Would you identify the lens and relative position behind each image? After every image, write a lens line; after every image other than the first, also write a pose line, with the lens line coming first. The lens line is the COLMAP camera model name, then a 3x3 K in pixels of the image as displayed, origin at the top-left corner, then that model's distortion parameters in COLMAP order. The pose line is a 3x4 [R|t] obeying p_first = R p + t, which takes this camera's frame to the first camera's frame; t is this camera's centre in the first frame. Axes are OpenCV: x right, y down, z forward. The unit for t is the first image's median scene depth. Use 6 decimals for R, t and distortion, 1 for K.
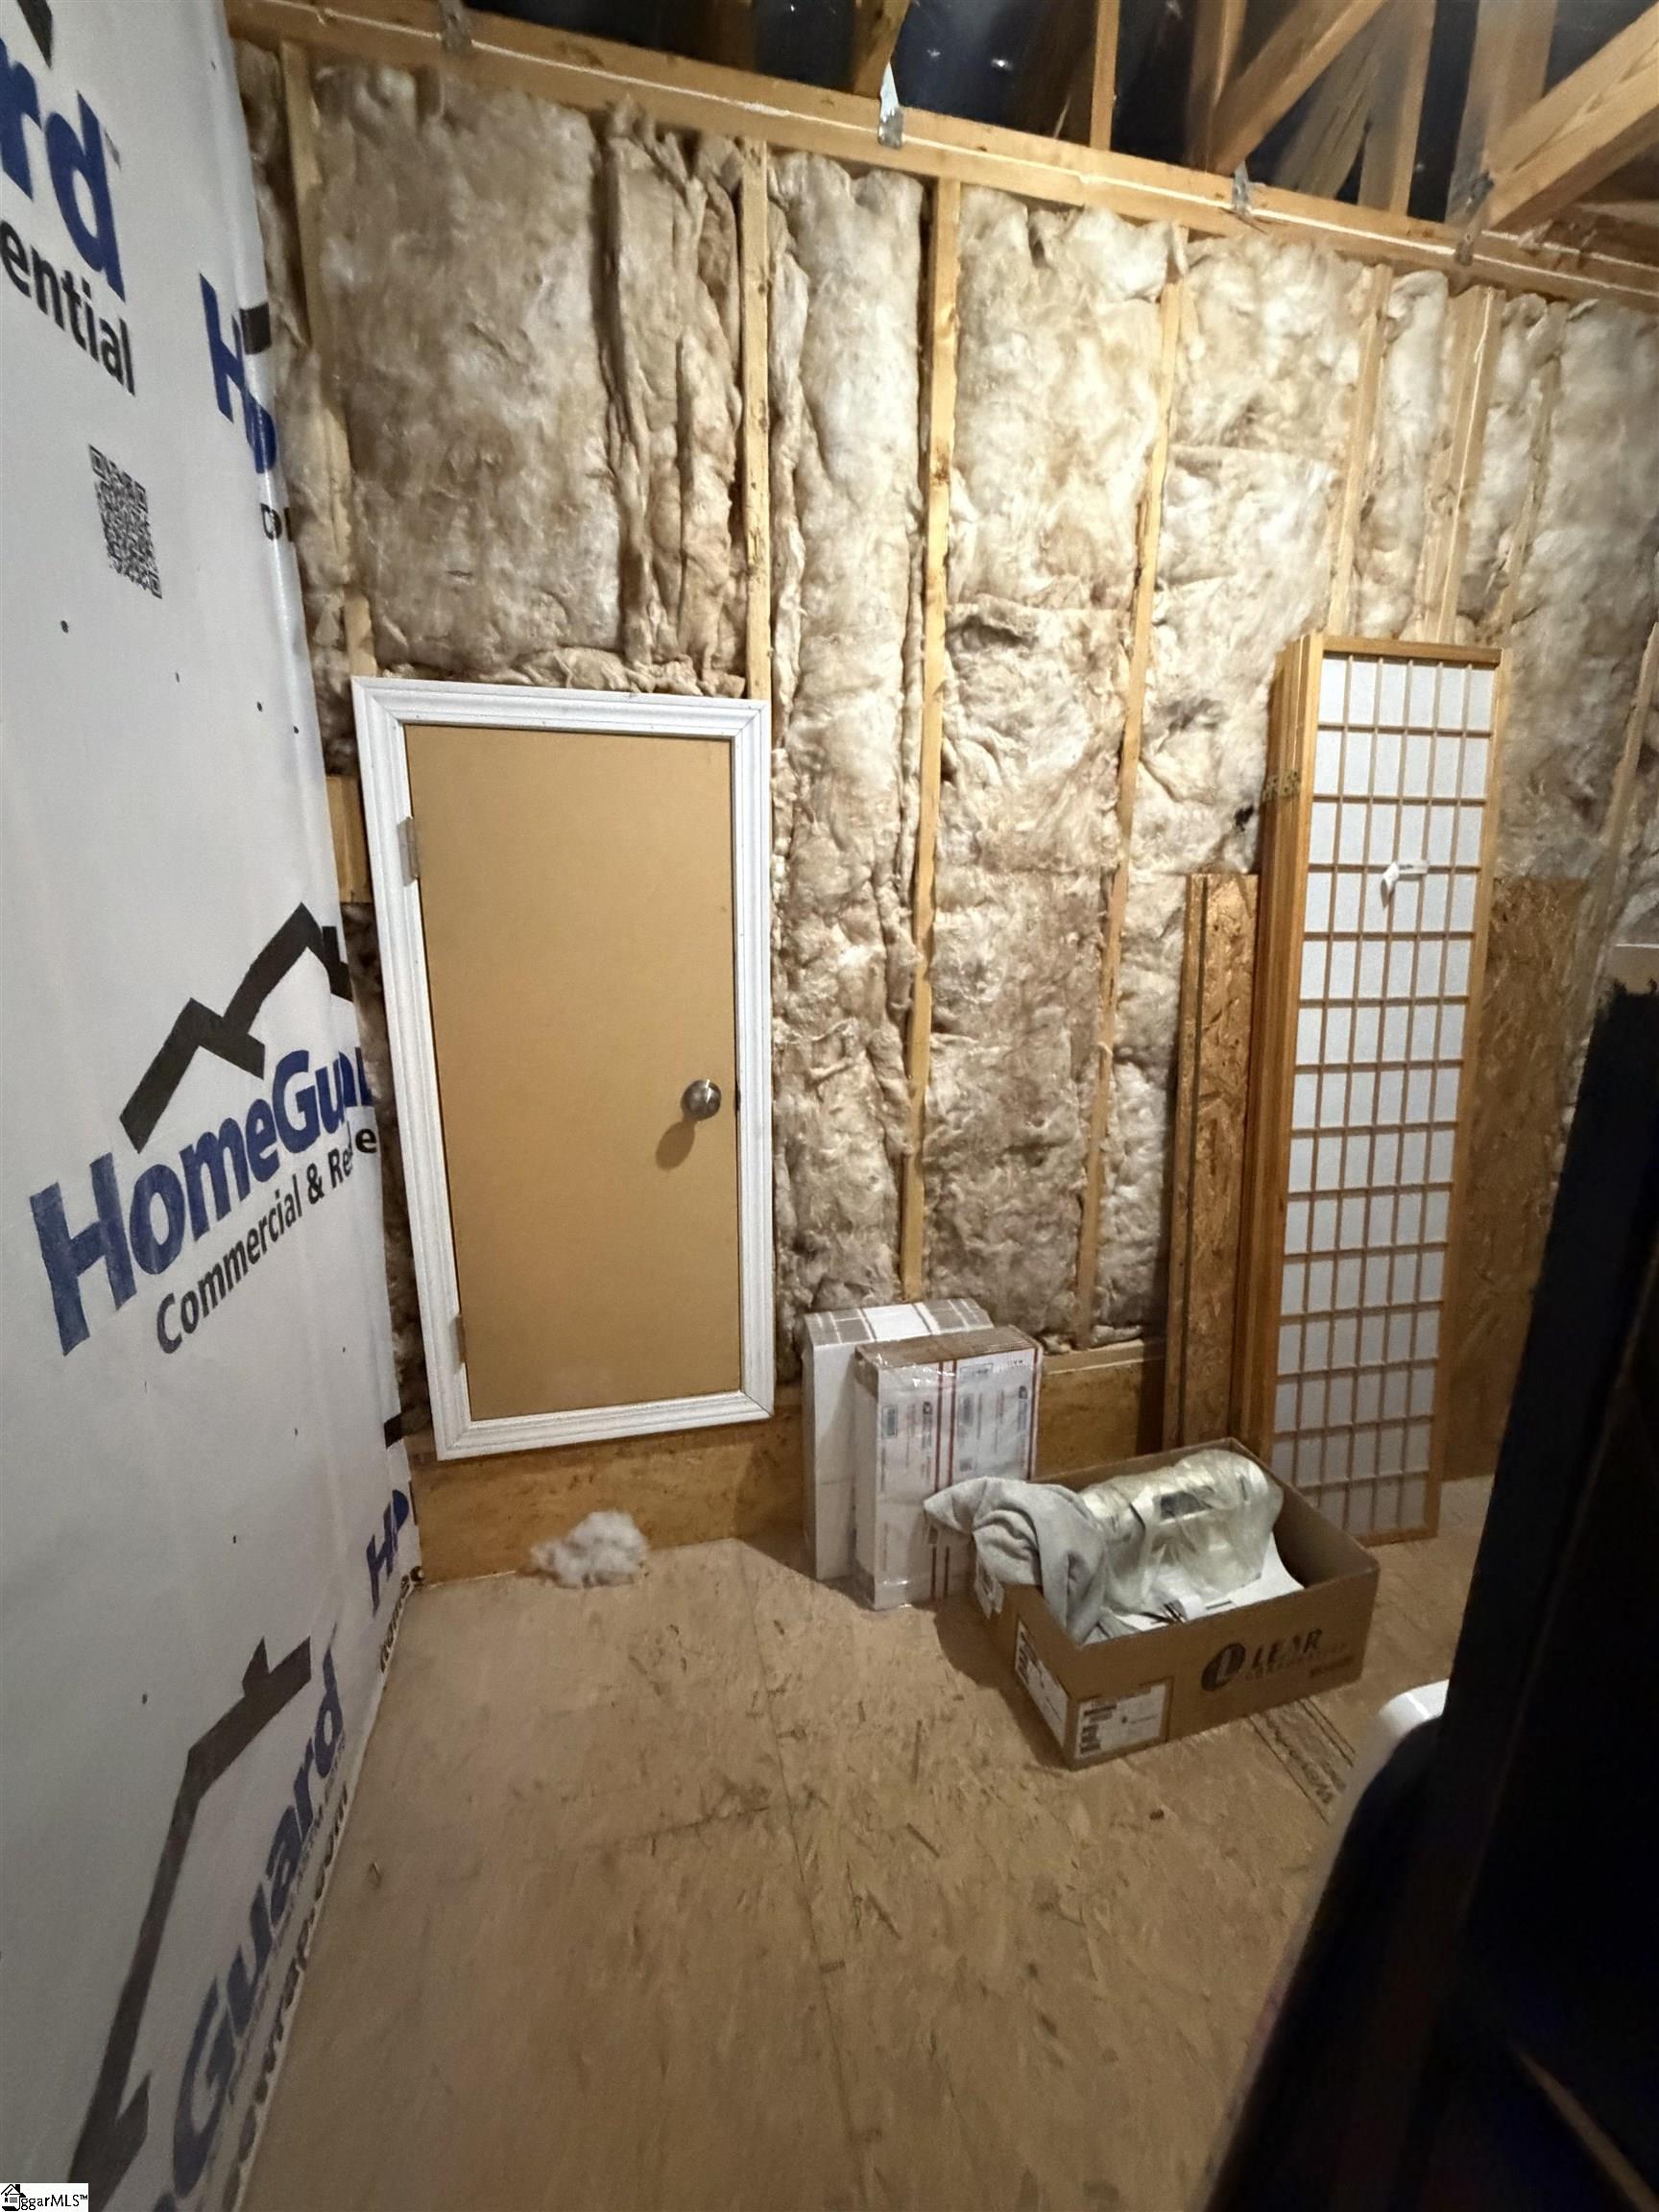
lens RADIAL K [[890.6, 0, 822.7], [0, 890.6, 1108.1], [0, 0, 1]] dist [-0.001276, 0.000545]
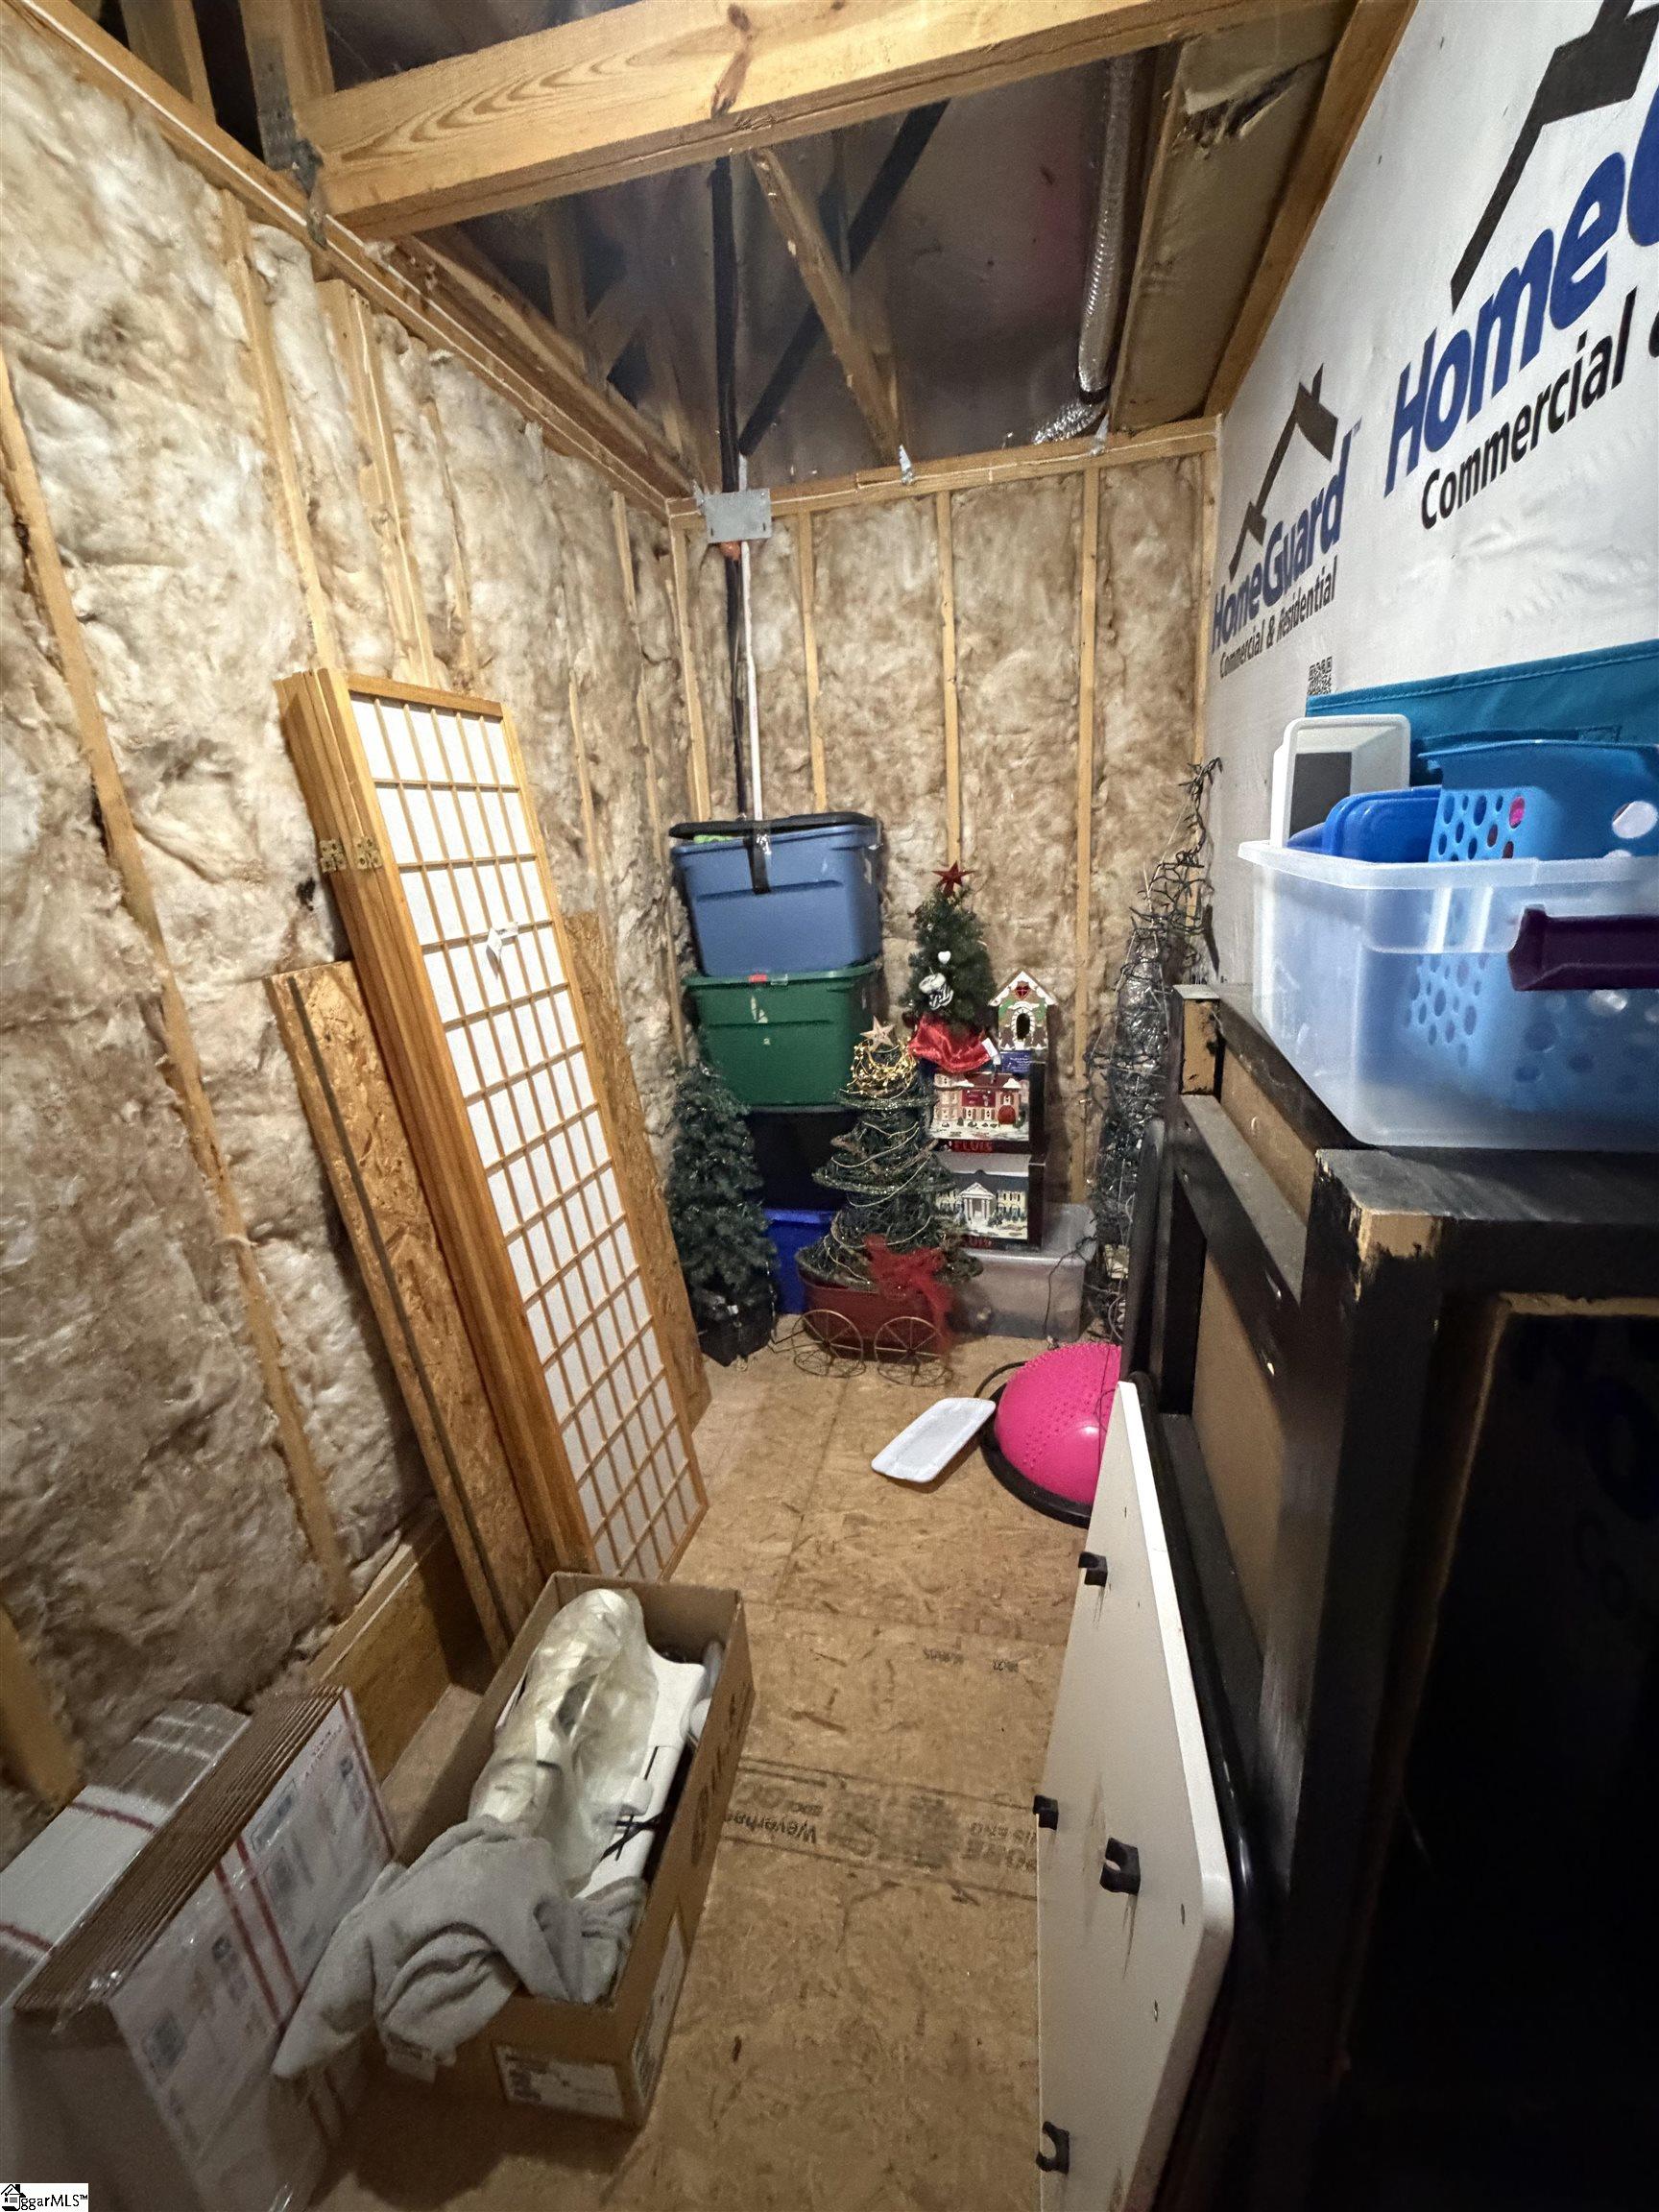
lens RADIAL K [[890.6, 0, 832.2], [0, 890.6, 1096.5], [0, 0, 1]] dist [-0.001276, 0.000545]
pose [[0.429682, -0.297765, 0.852473, -0.041203], [0.290834, 0.939394, 0.181533, -0.175667], [-0.854862, 0.169926, 0.490241, 0.274929]]
